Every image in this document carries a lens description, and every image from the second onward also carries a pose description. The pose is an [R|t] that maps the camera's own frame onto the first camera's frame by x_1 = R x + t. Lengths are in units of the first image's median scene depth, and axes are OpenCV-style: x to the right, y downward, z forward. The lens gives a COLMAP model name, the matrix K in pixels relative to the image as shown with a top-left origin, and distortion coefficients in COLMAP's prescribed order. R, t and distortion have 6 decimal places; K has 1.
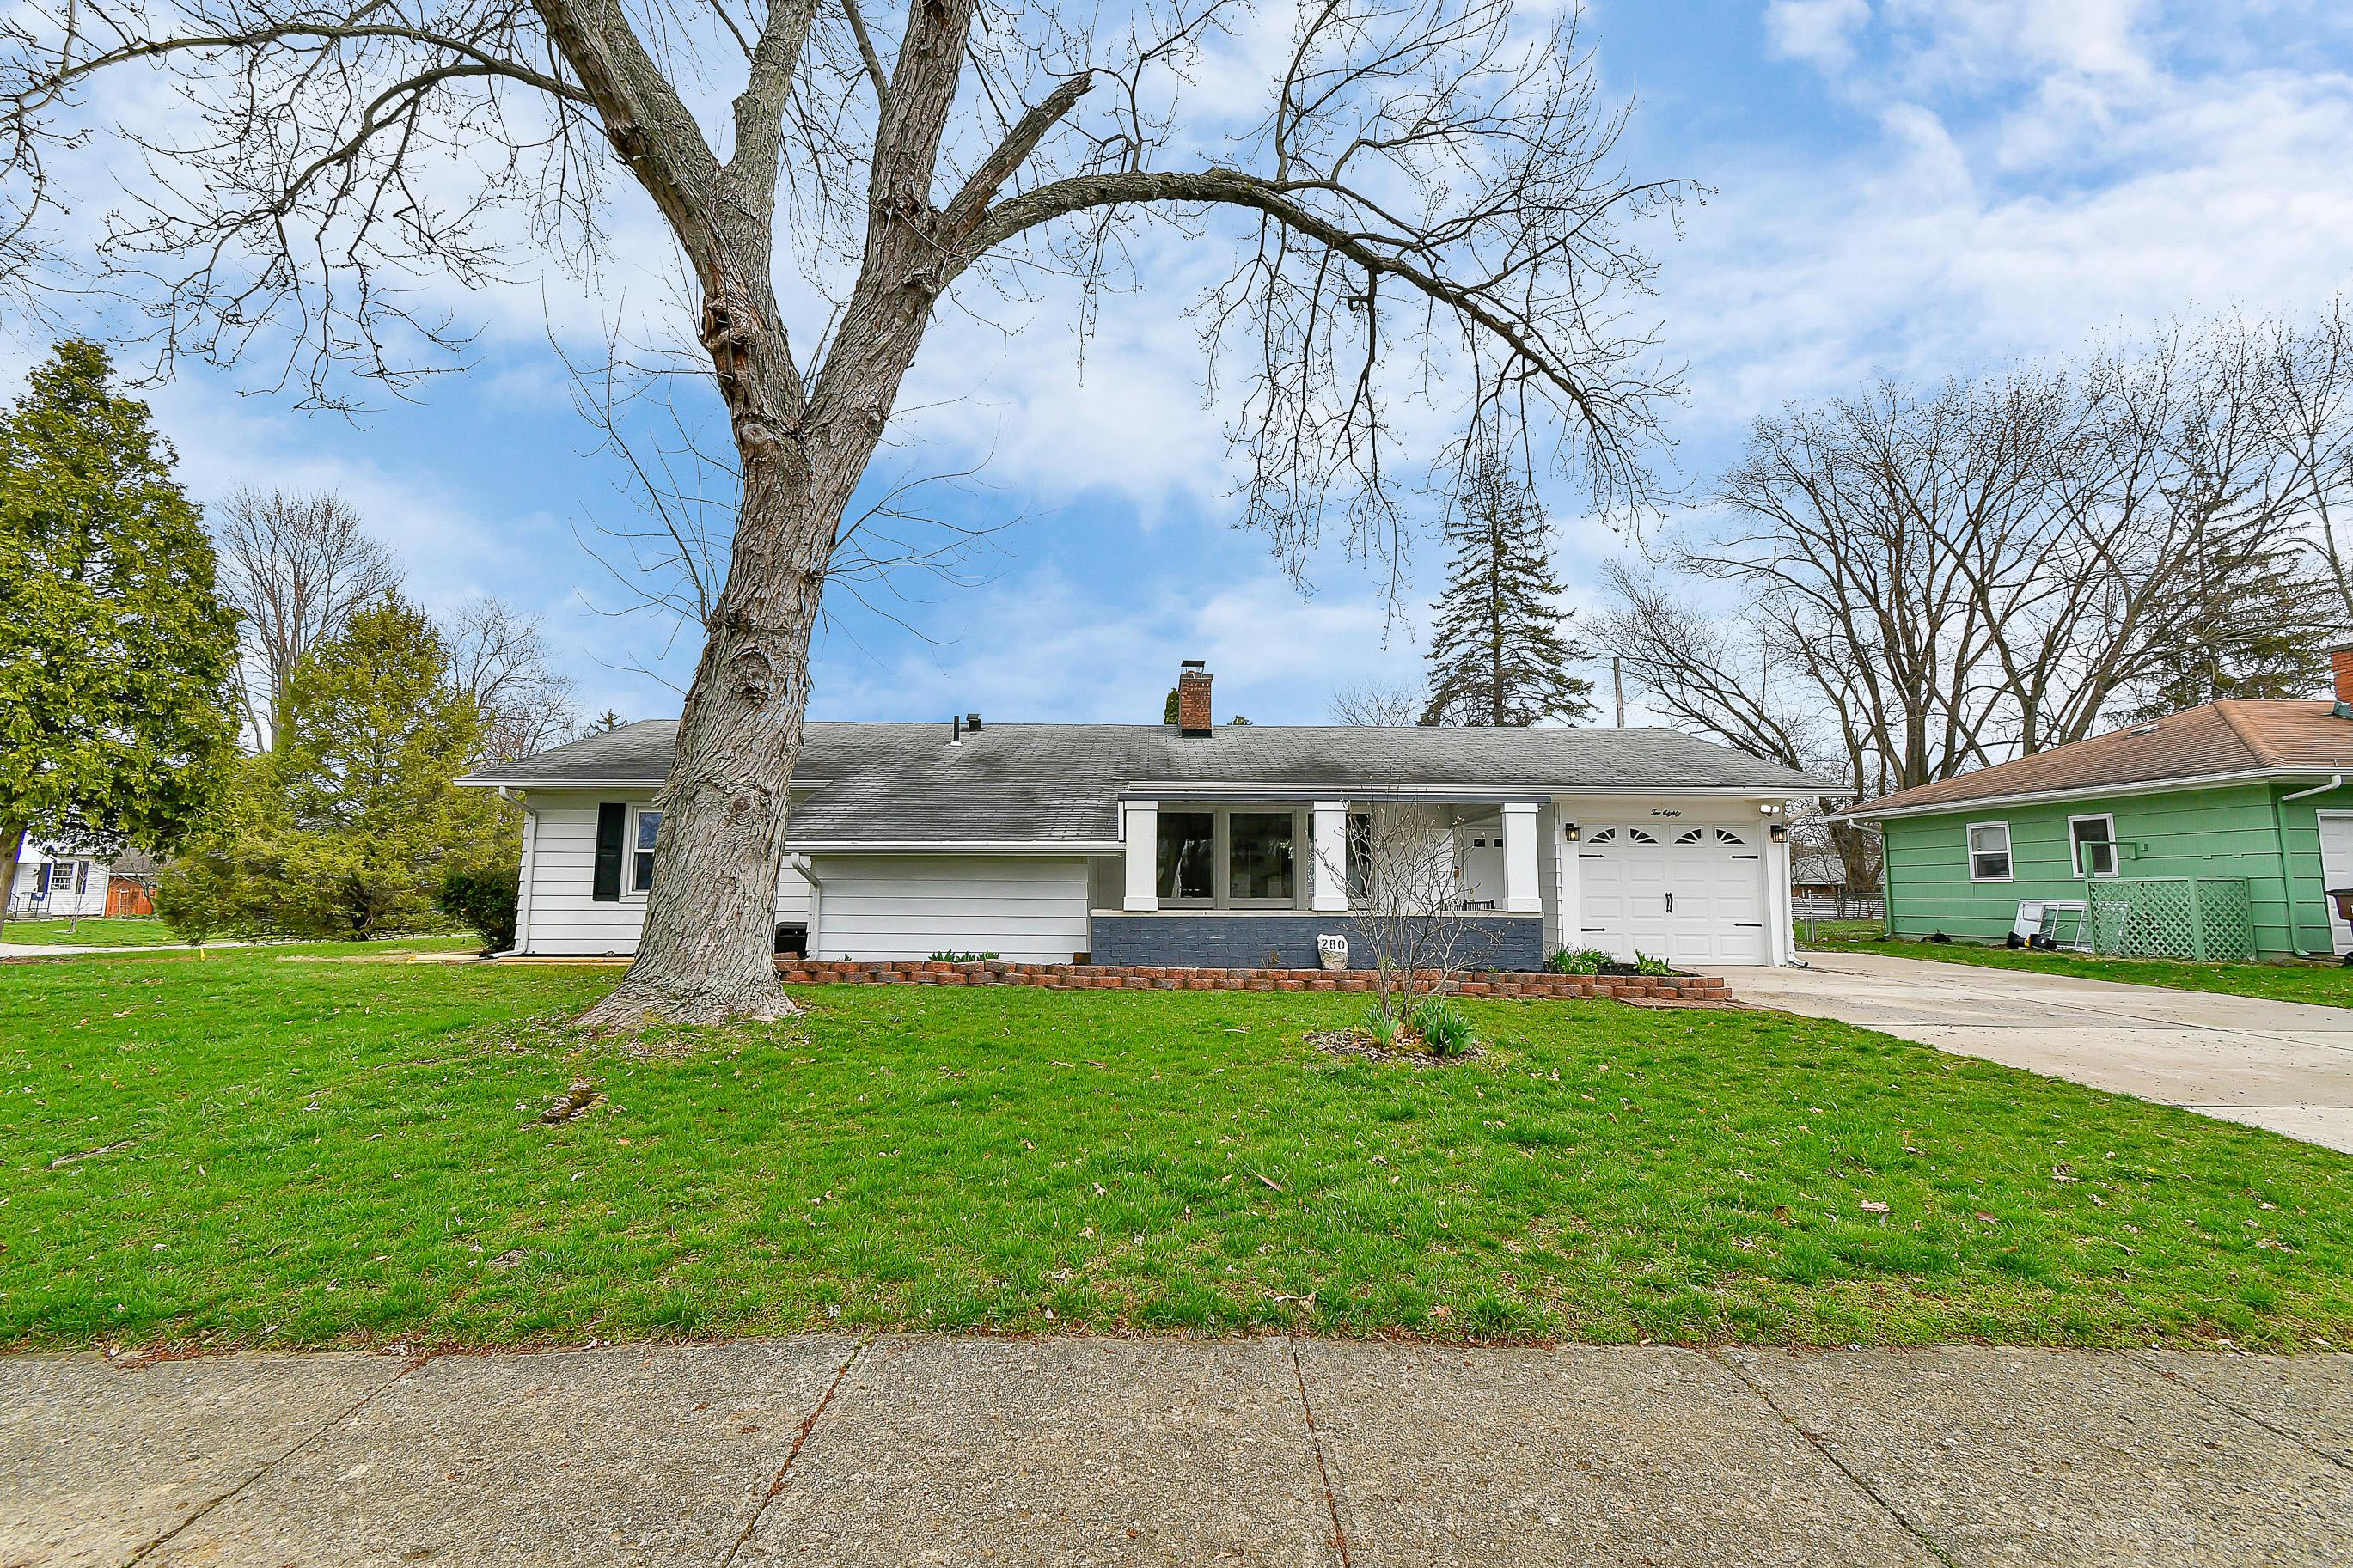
lens RADIAL K [[1049.5, 0, 1166.1], [0, 1049.5, 789.5], [0, 0, 1]] dist [0.003901, 0.000012]
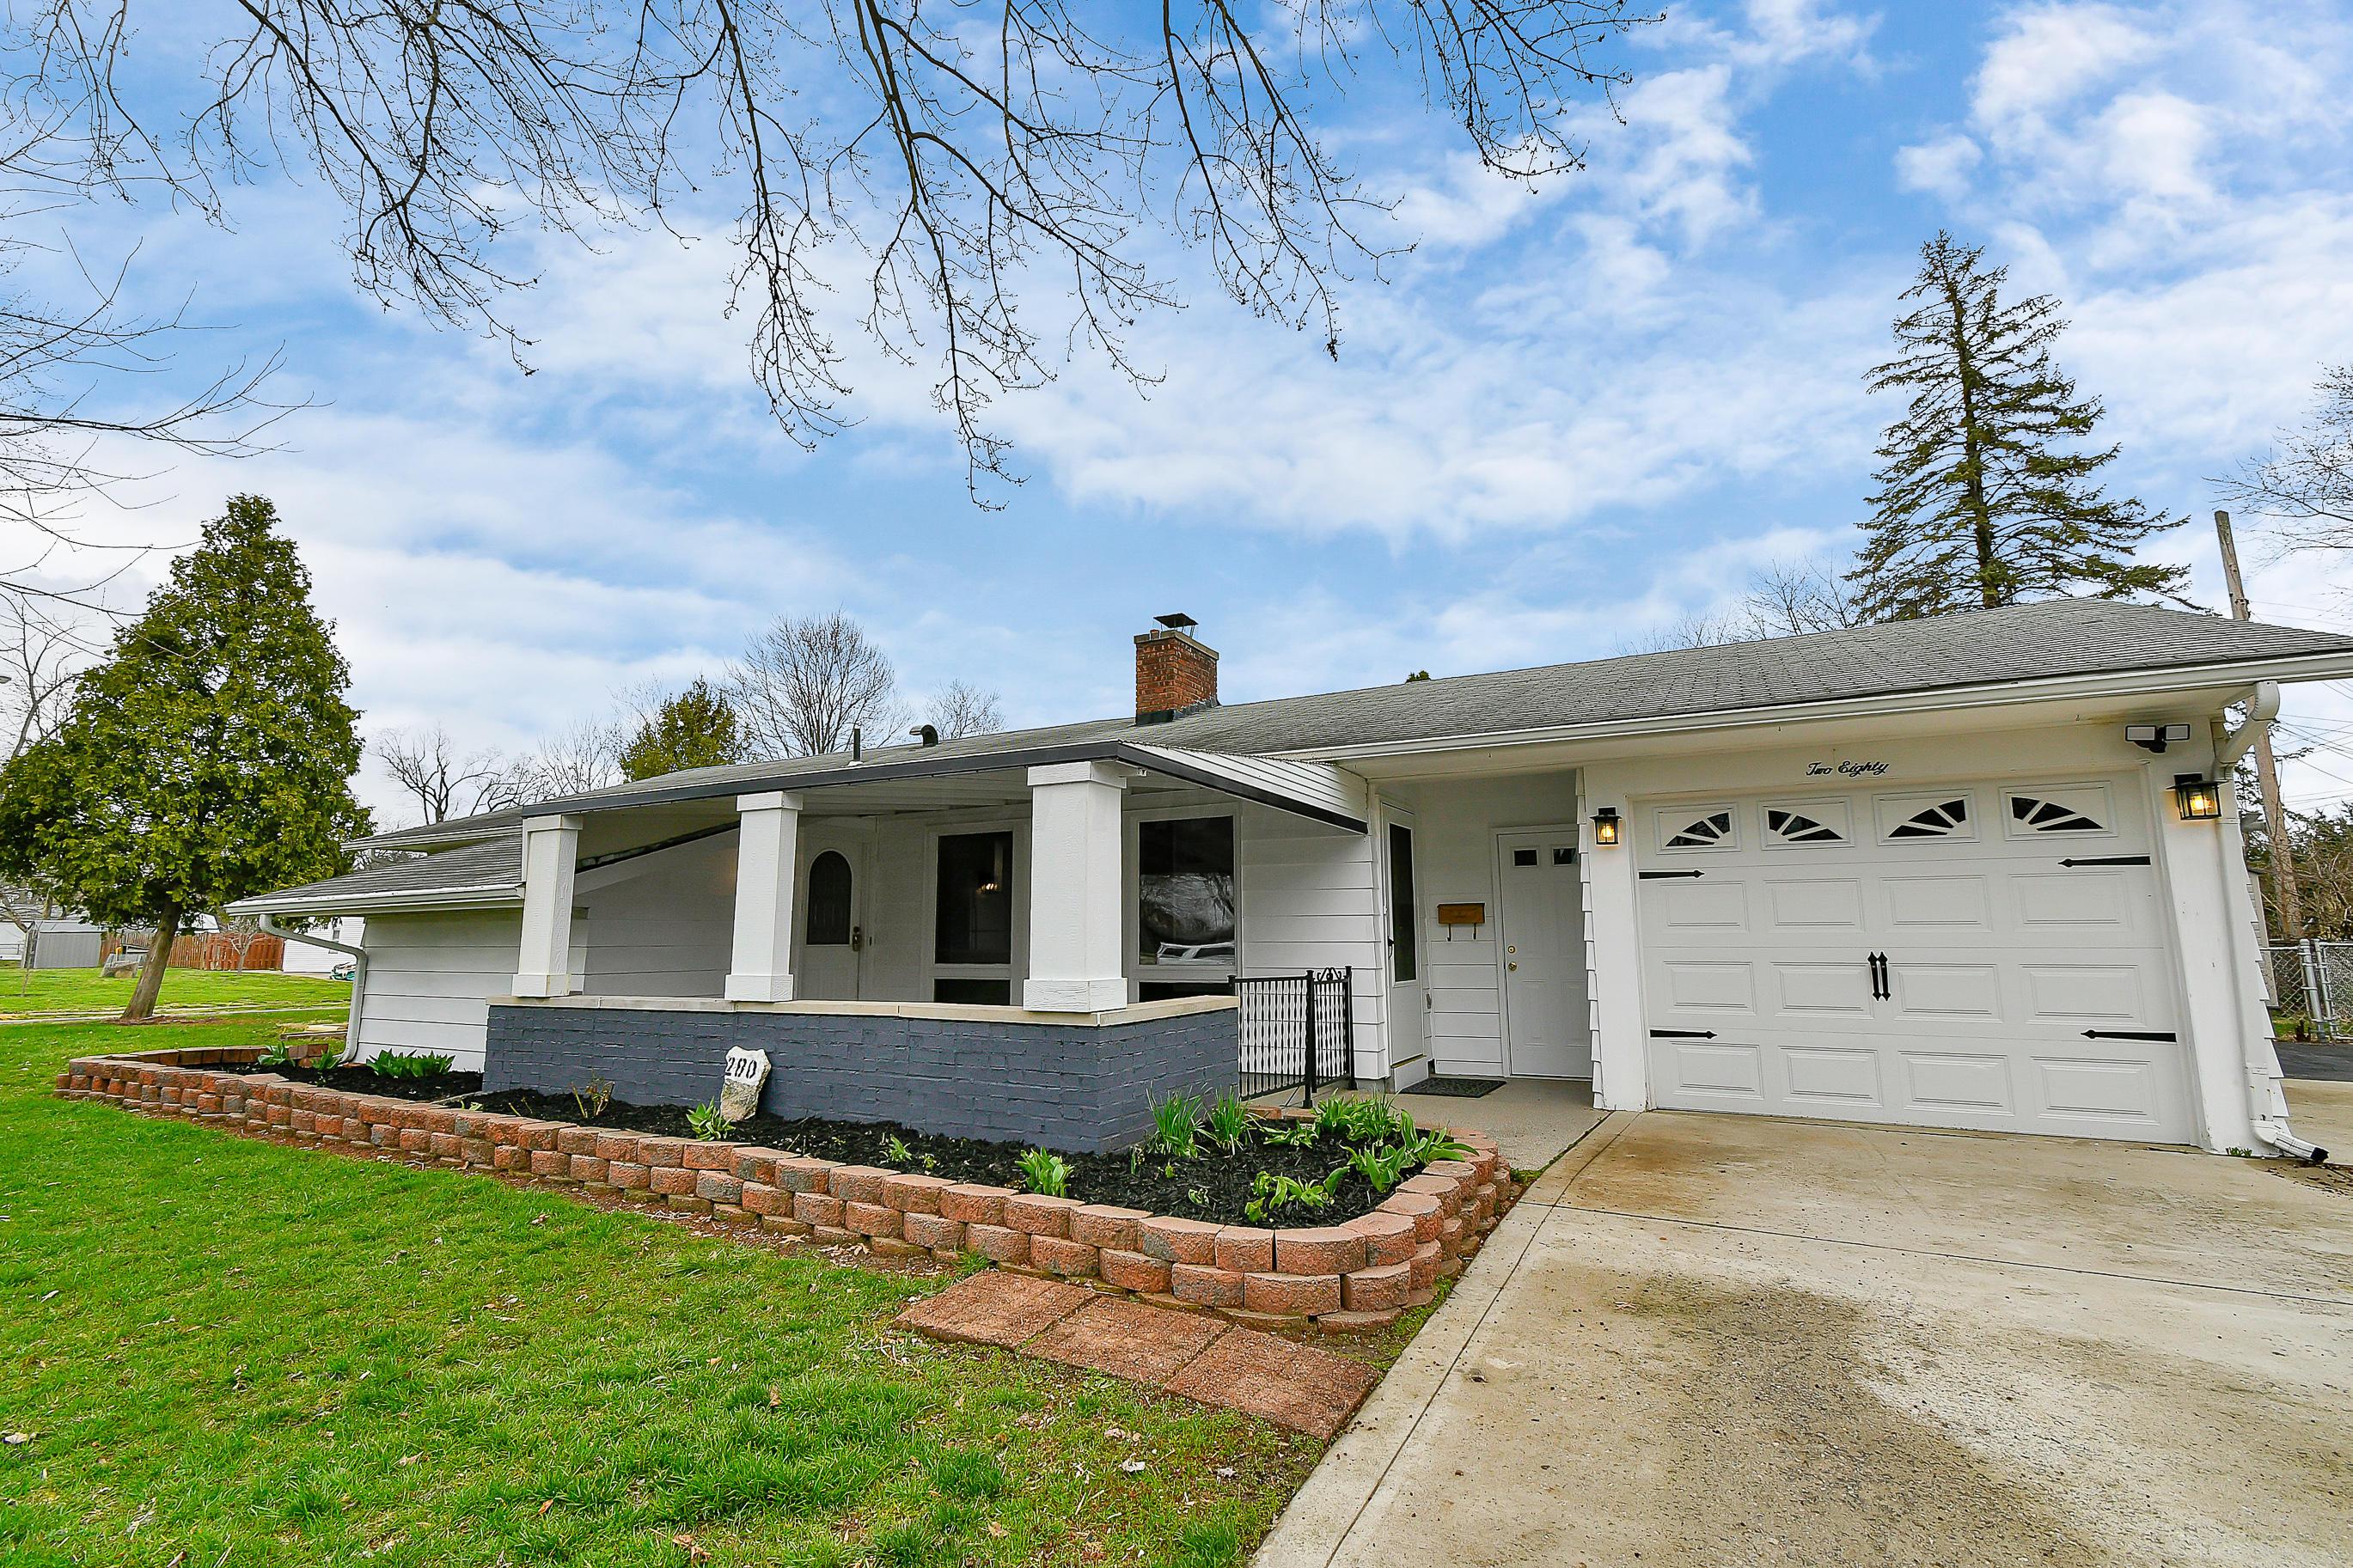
lens RADIAL K [[1049.5, 0, 1166.1], [0, 1049.5, 789.5], [0, 0, 1]] dist [0.003901, 0.000012]
pose [[0.857350, -0.079709, -0.508525, 0.447606], [0.060024, 0.996679, -0.055027, 0.037489], [0.511223, 0.016654, 0.859287, 0.479989]]
